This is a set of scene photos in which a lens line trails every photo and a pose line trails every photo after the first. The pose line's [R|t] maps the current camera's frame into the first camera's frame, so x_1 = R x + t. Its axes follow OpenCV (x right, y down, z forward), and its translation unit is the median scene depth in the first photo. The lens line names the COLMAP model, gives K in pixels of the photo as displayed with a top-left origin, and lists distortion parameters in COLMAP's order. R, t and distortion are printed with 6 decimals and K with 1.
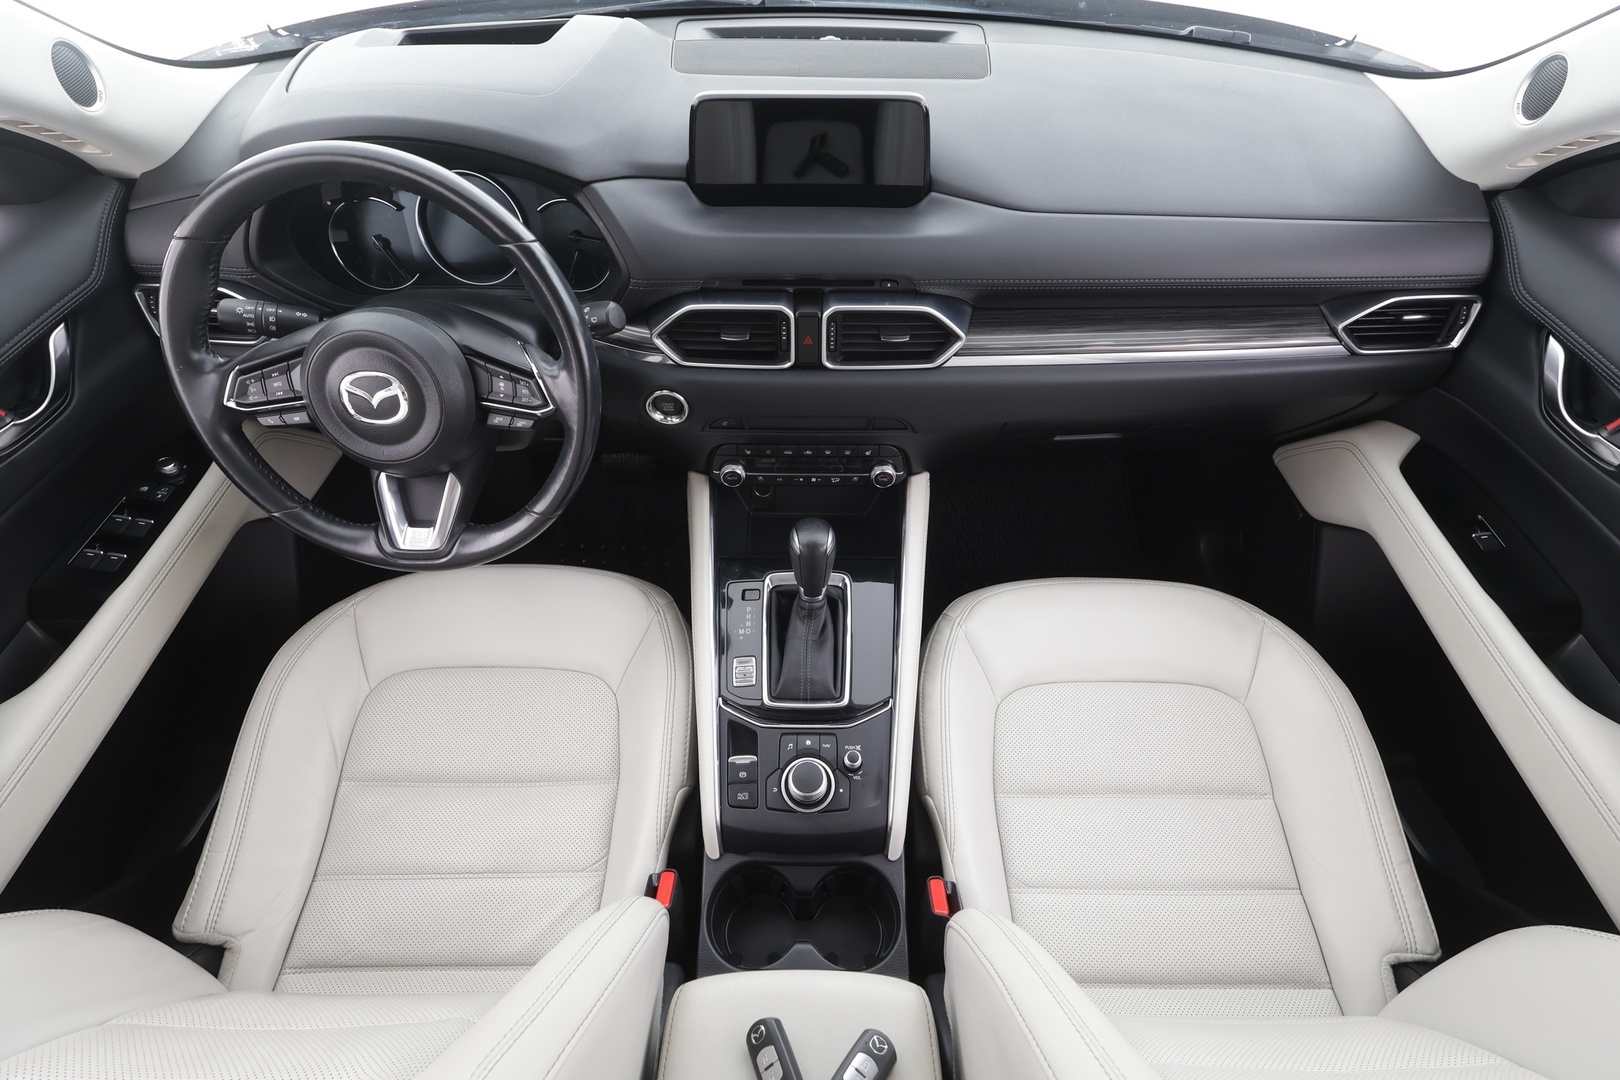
lens RADIAL K [[756.9, 0, 808.1], [0, 756.9, 527.2], [0, 0, 1]] dist [-0.009214, 0.000537]
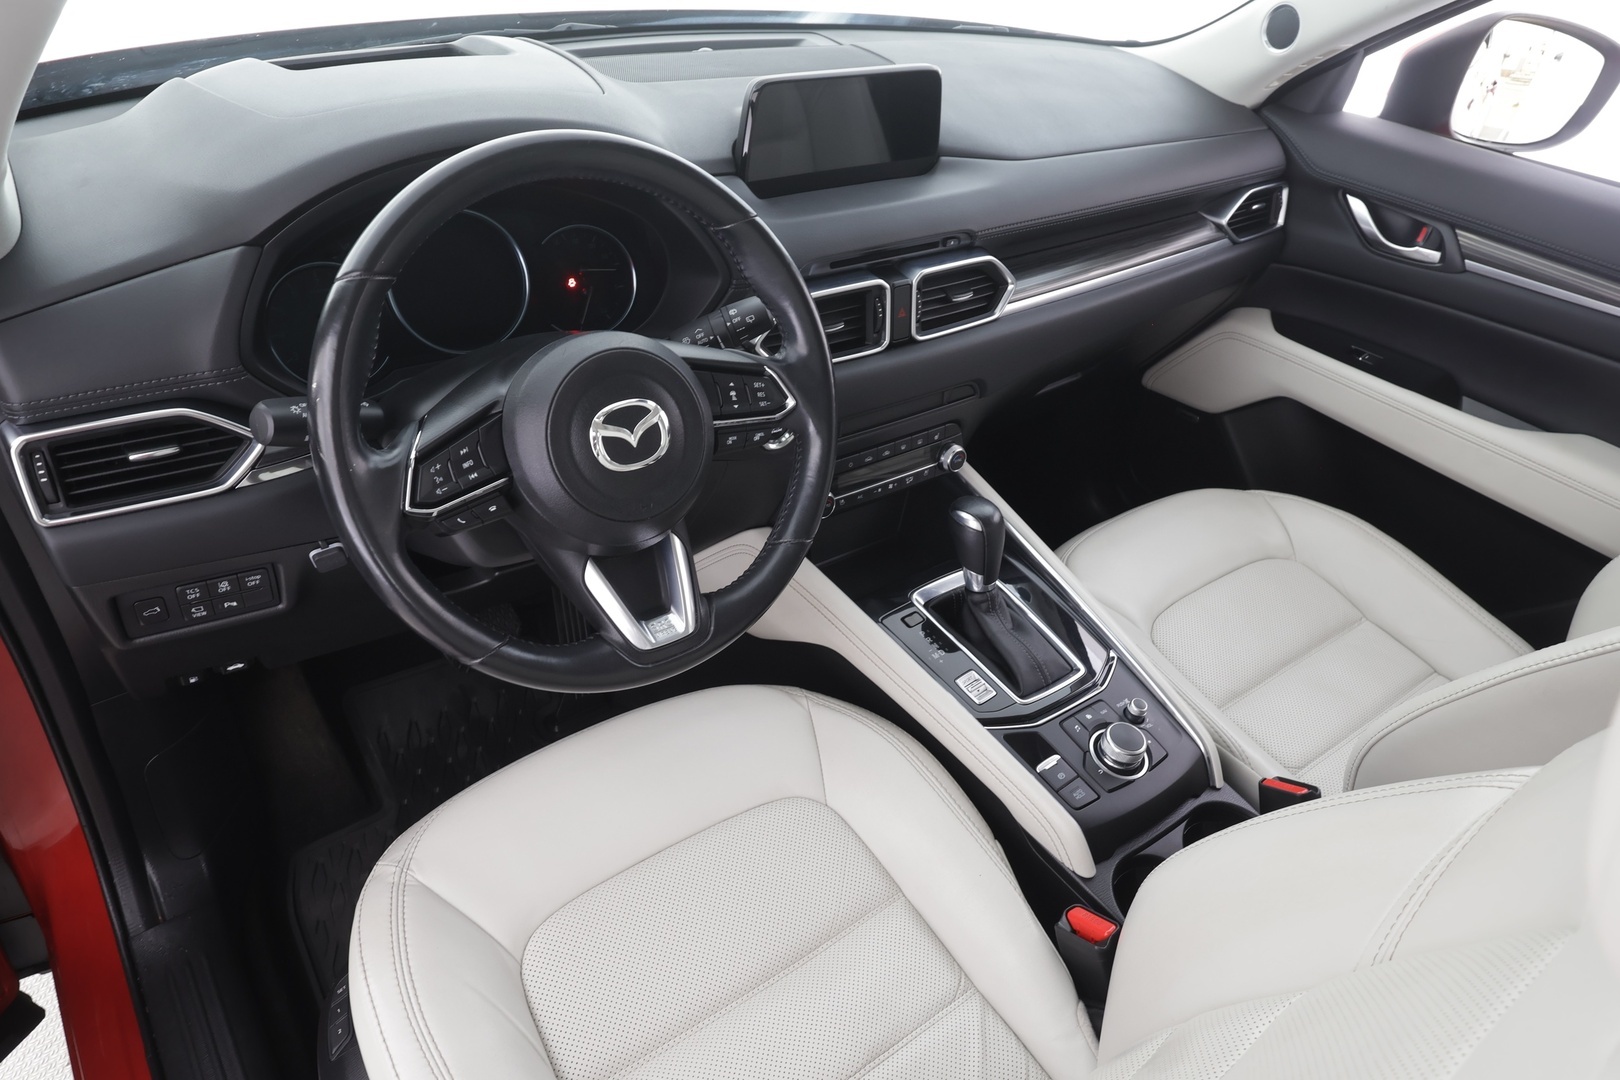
lens RADIAL K [[1081.5, 0, 805.0], [0, 1081.5, 509.6], [0, 0, 1]] dist [-0.000067, 0.000266]
pose [[0.795360, -0.282509, 0.536275, -0.883449], [0.406151, 0.905141, -0.125544, 0.091879], [-0.449938, 0.317661, 0.834654, 0.019508]]
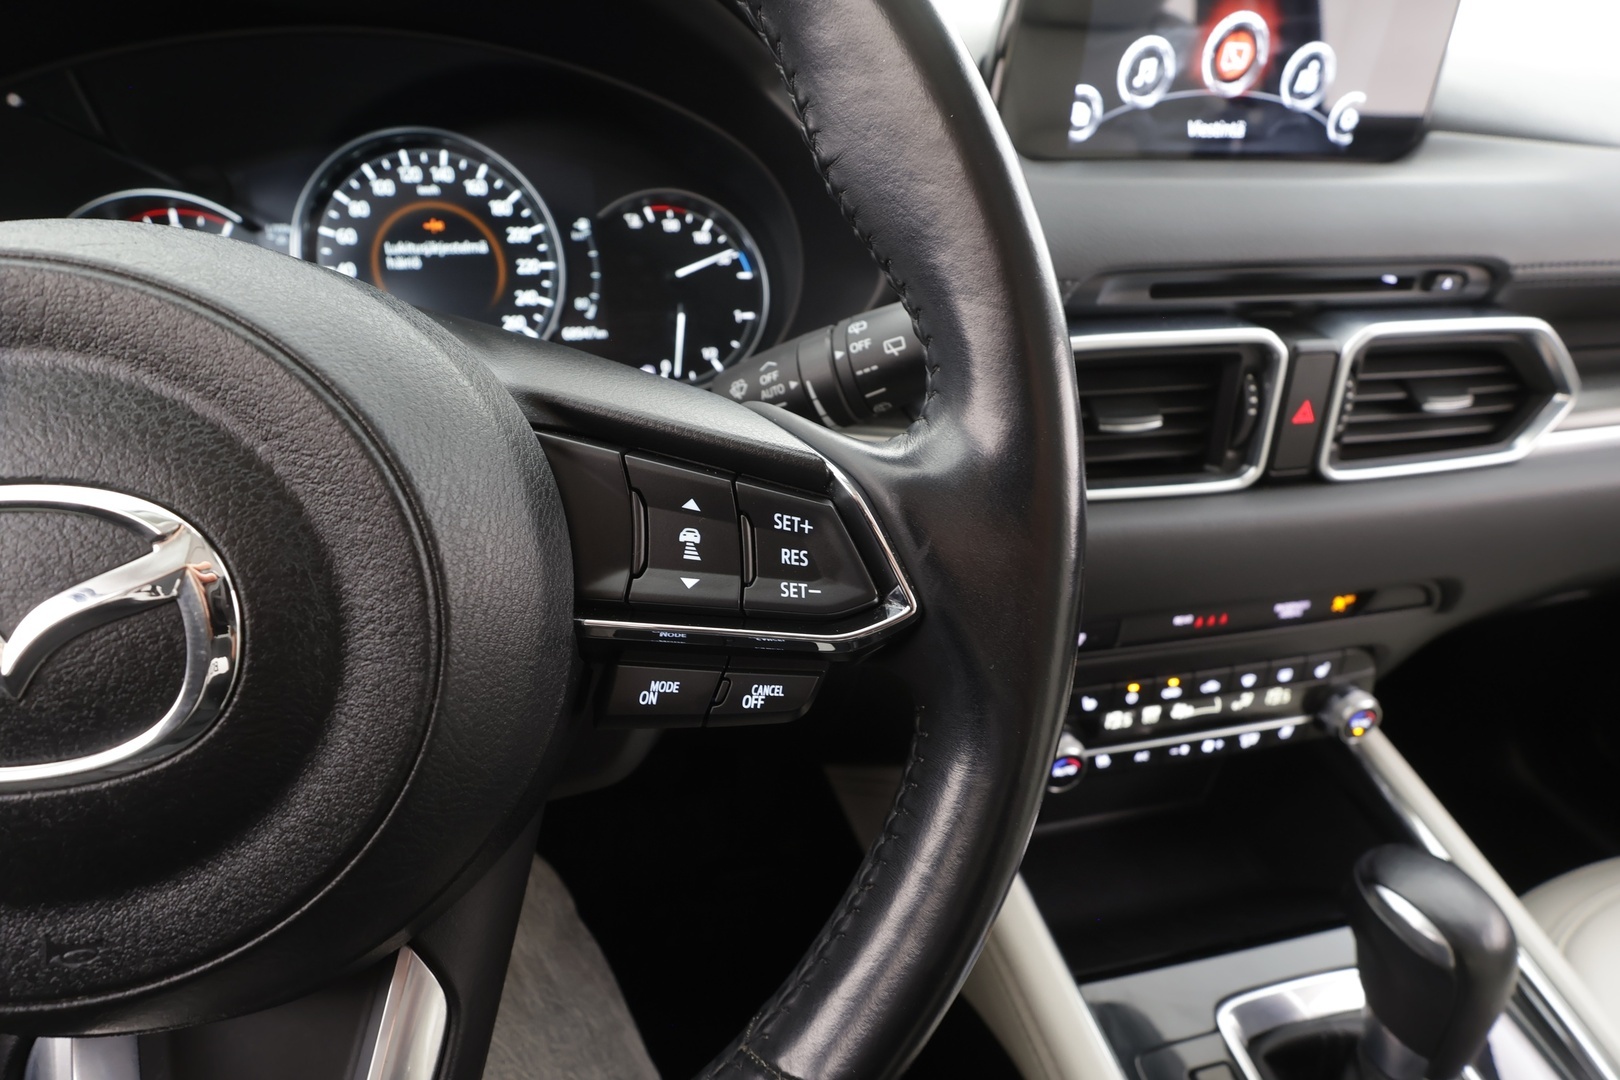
lens RADIAL K [[756.9, 0, 808.1], [0, 756.9, 527.2], [0, 0, 1]] dist [-0.009214, 0.000537]
pose [[0.975959, -0.090085, 0.198467, -0.364193], [0.148650, 0.941057, -0.303833, -0.100206], [-0.159398, 0.326031, 0.931824, 0.676170]]
